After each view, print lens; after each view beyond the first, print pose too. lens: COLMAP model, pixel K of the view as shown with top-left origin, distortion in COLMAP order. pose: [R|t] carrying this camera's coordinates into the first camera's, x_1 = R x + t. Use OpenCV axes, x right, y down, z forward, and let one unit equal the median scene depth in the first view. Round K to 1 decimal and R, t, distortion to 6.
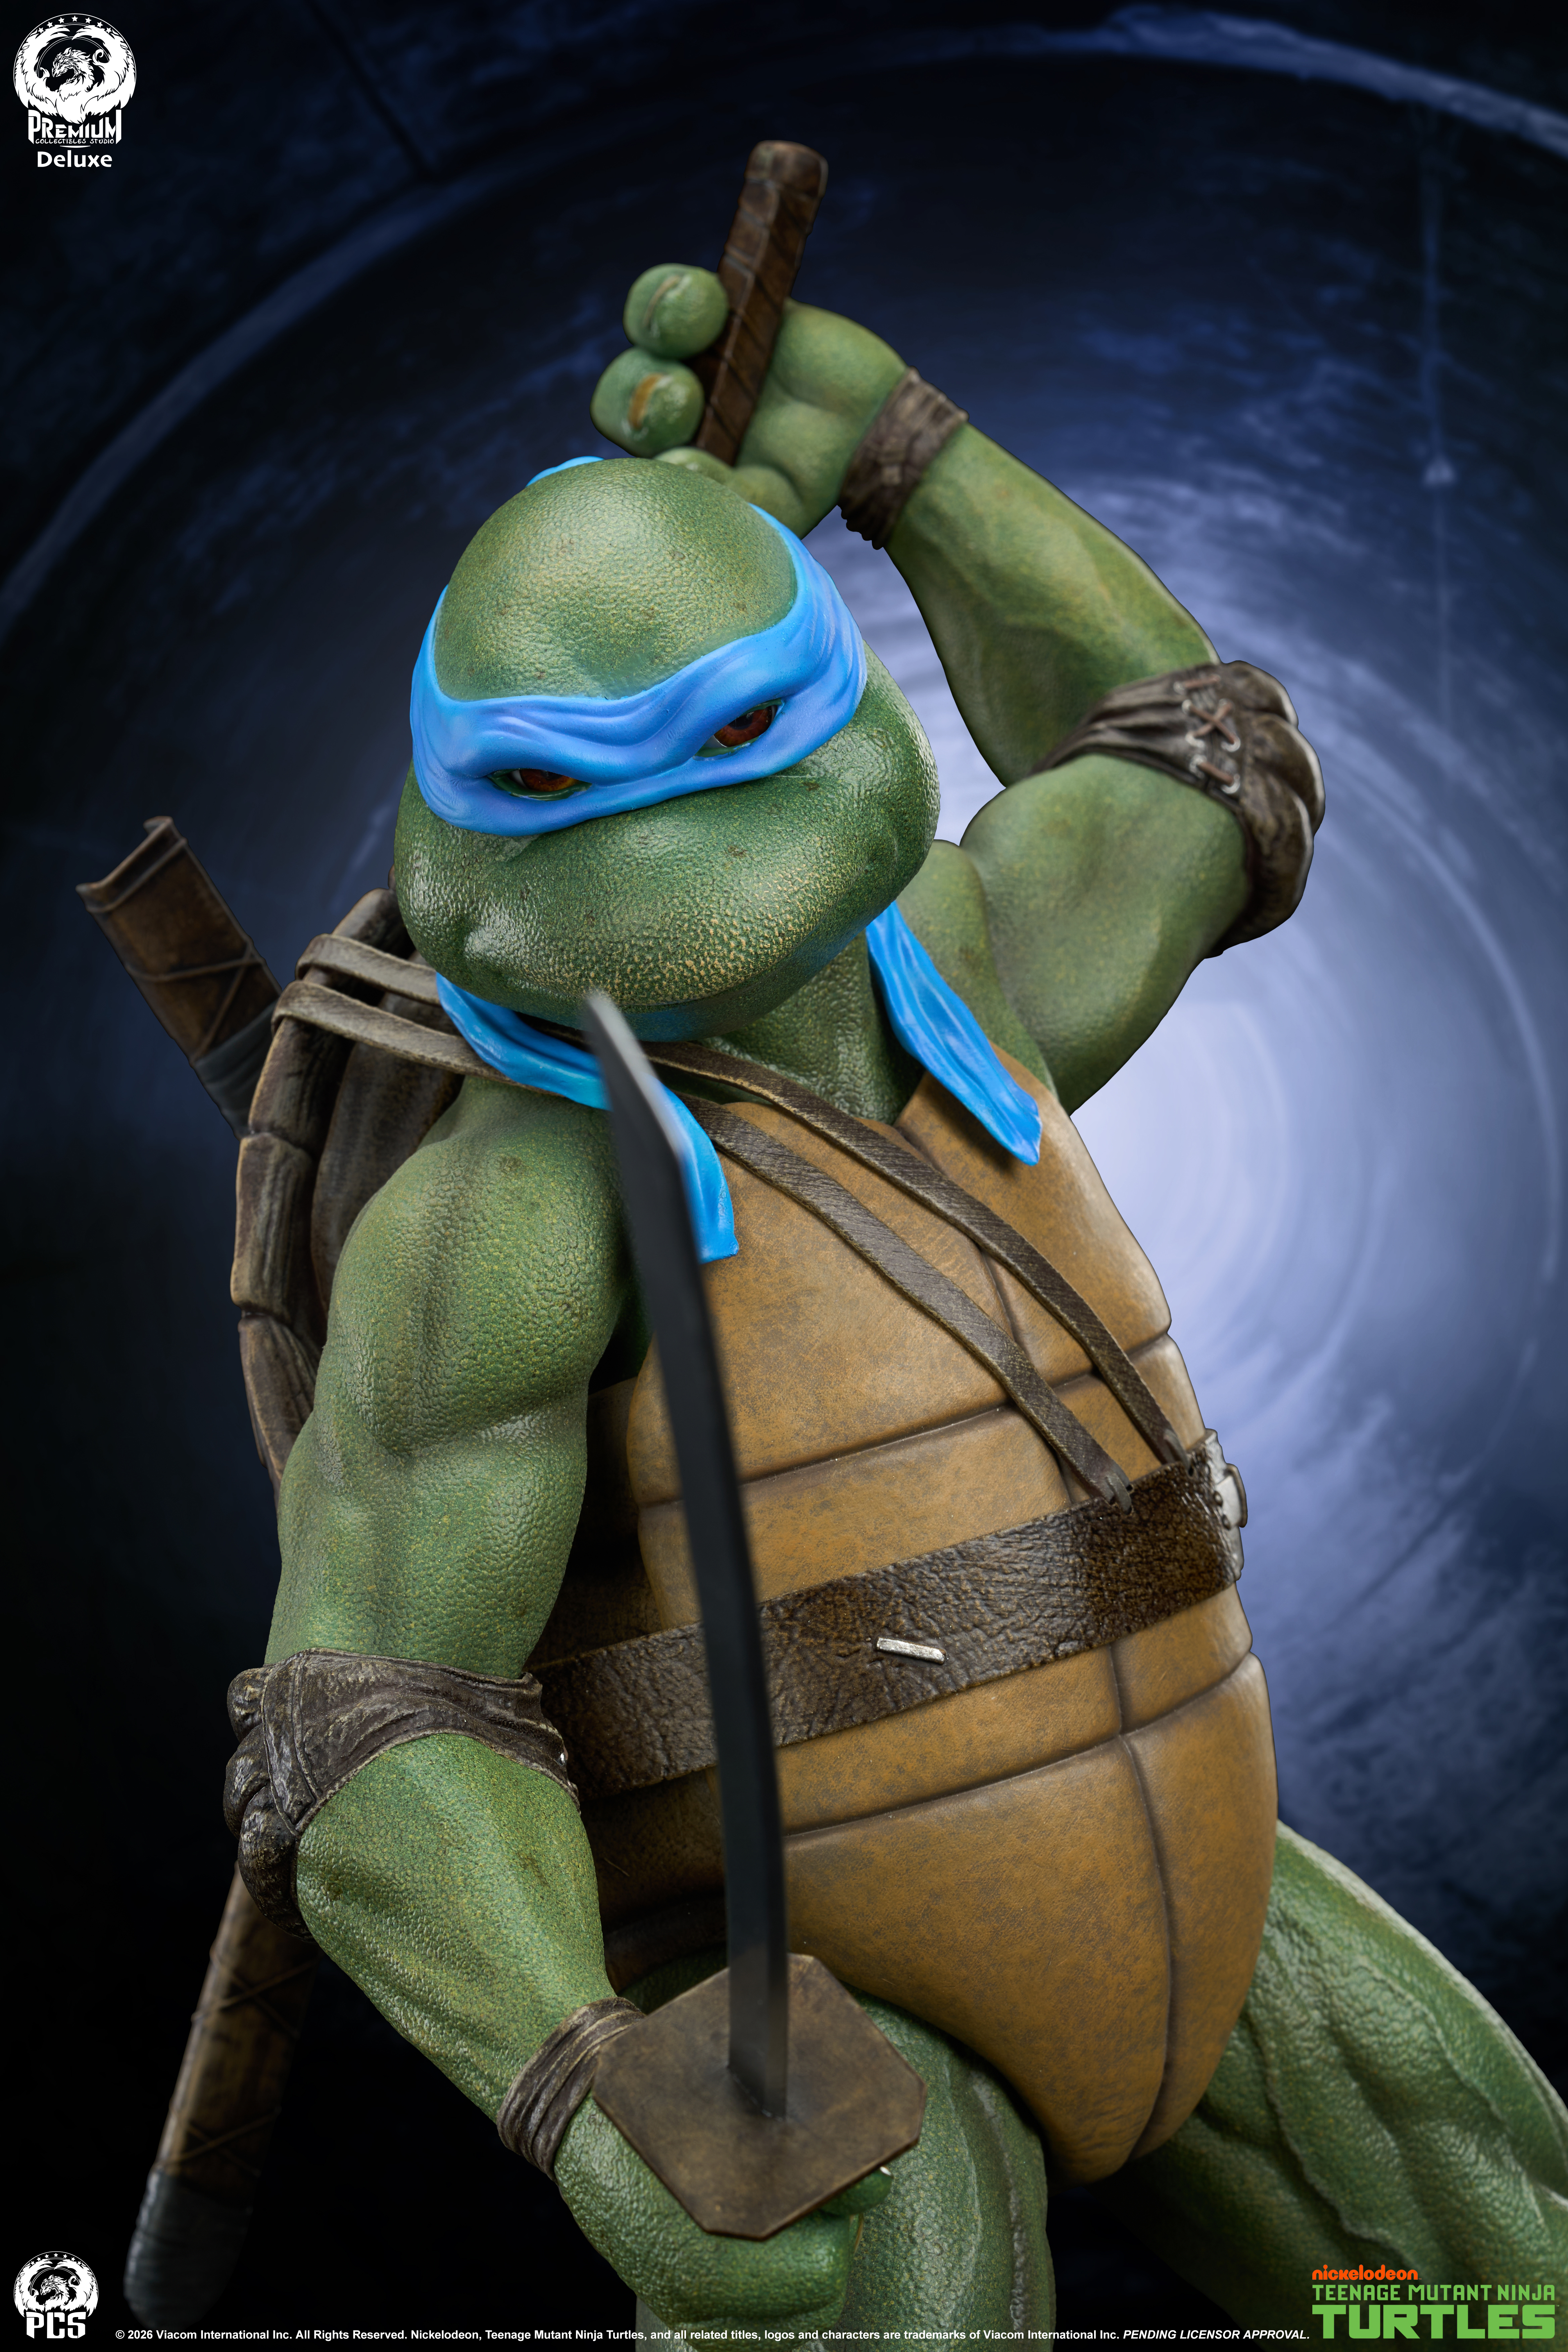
lens RADIAL K [[6849.5, 0, 784.0], [0, 6849.5, 1176.0], [0, 0, 1]] dist [-0.171711, -1.197874]
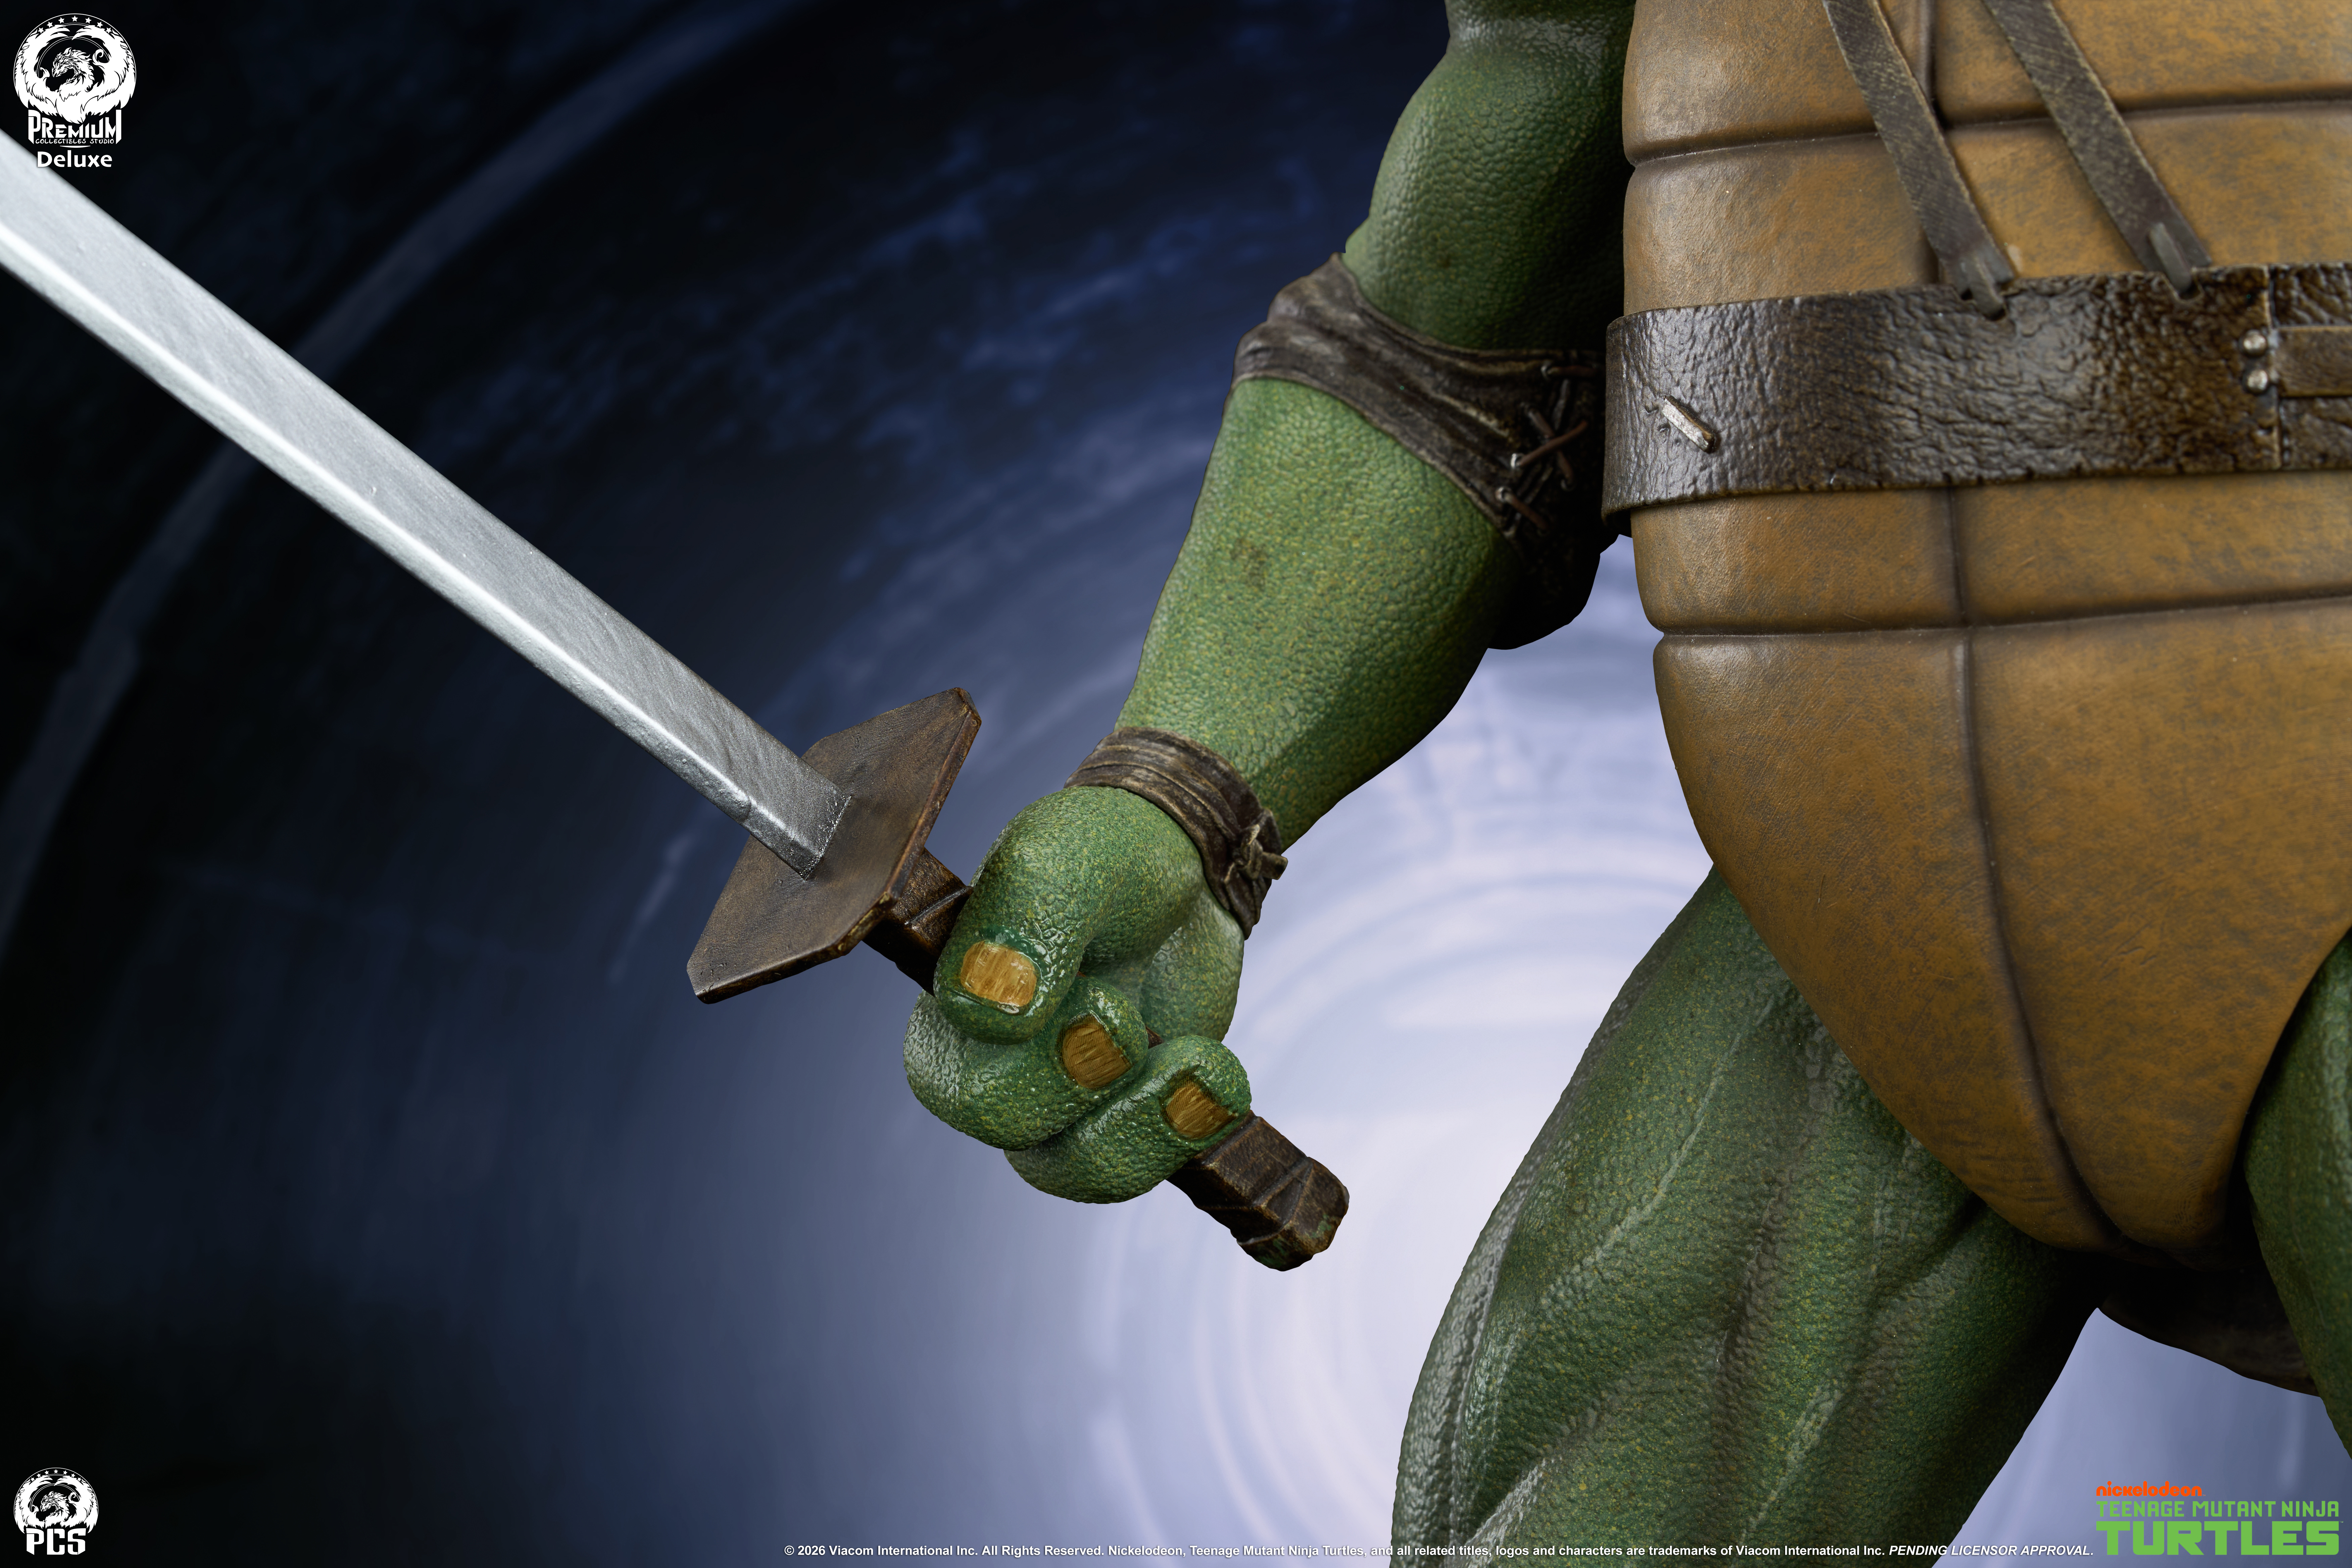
lens RADIAL K [[7400.8, 0, 1176.0], [0, 7400.8, 784.0], [0, 0, 1]] dist [-0.181697, -0.846991]
pose [[0.271568, 0.262814, -0.925840, 0.741397], [-0.081610, 0.964816, 0.249940, -0.086905], [0.958953, 0.007682, 0.283461, 0.709916]]
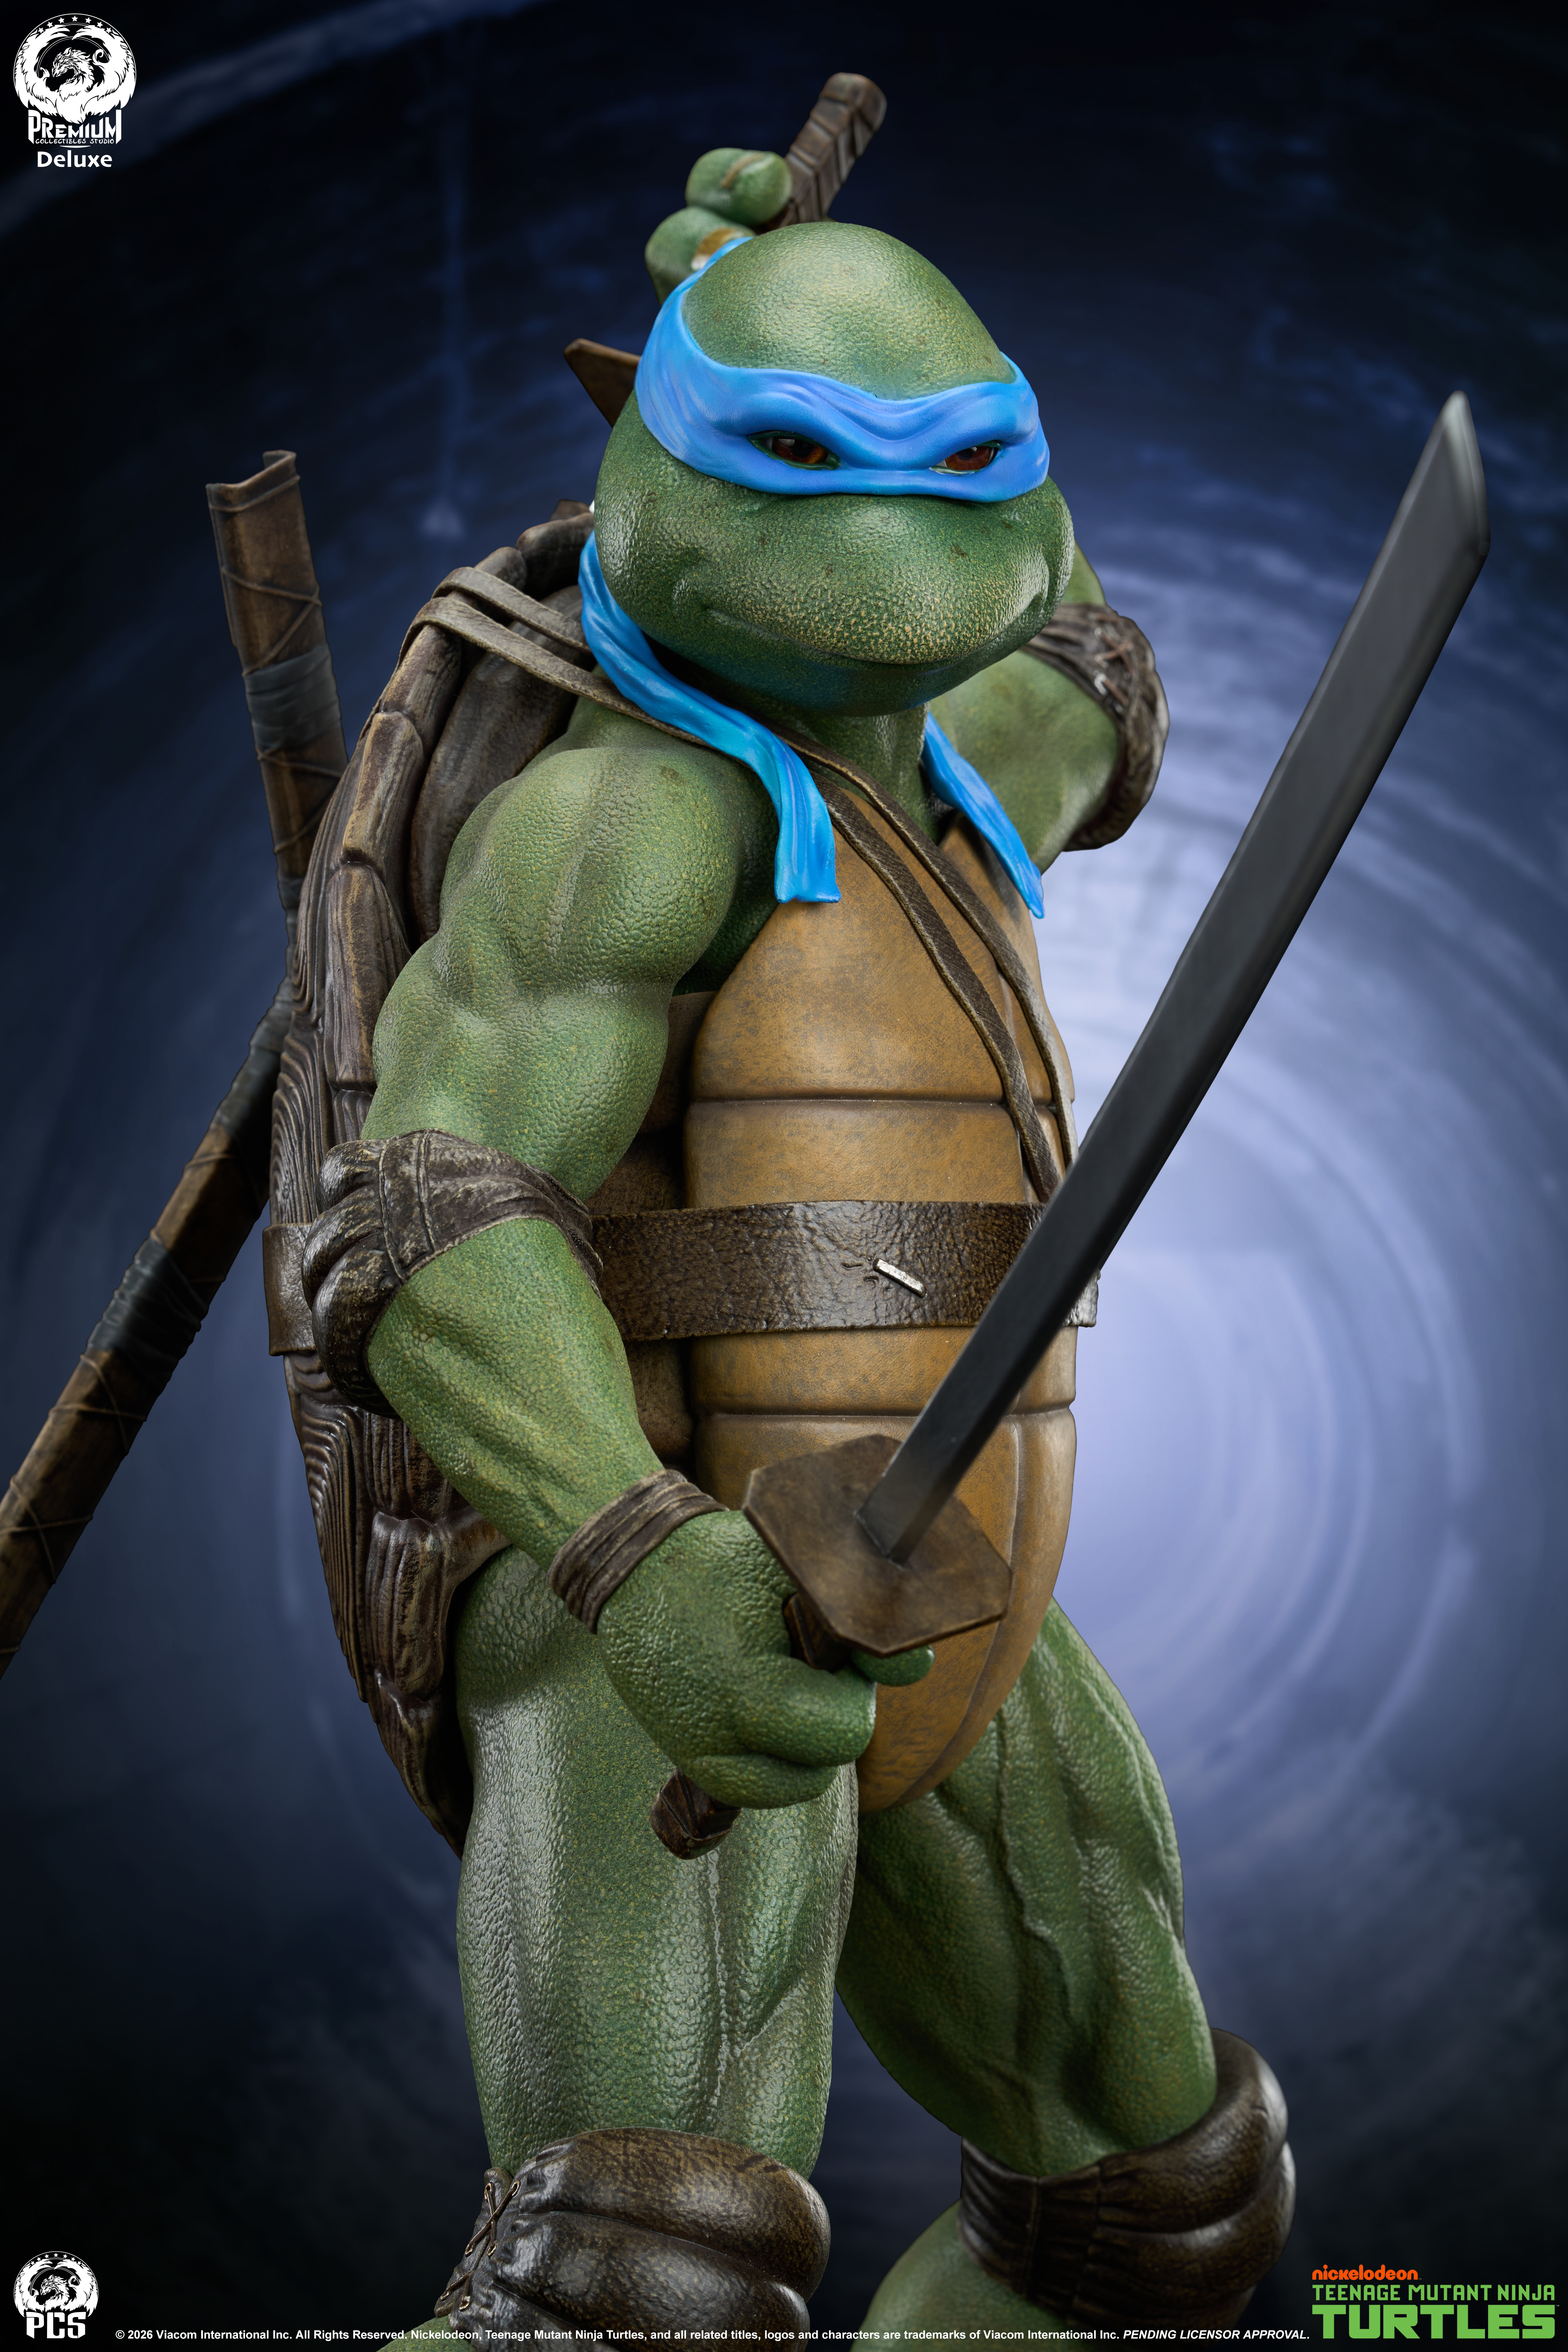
lens RADIAL K [[6743.5, 0, 784.0], [0, 6743.5, 1176.0], [0, 0, 1]] dist [-0.162589, -1.294929]
pose [[0.923129, 0.258177, 0.284918, -0.317686], [-0.221023, 0.962676, -0.156216, 0.228626], [-0.314615, 0.081234, 0.945737, -0.053176]]
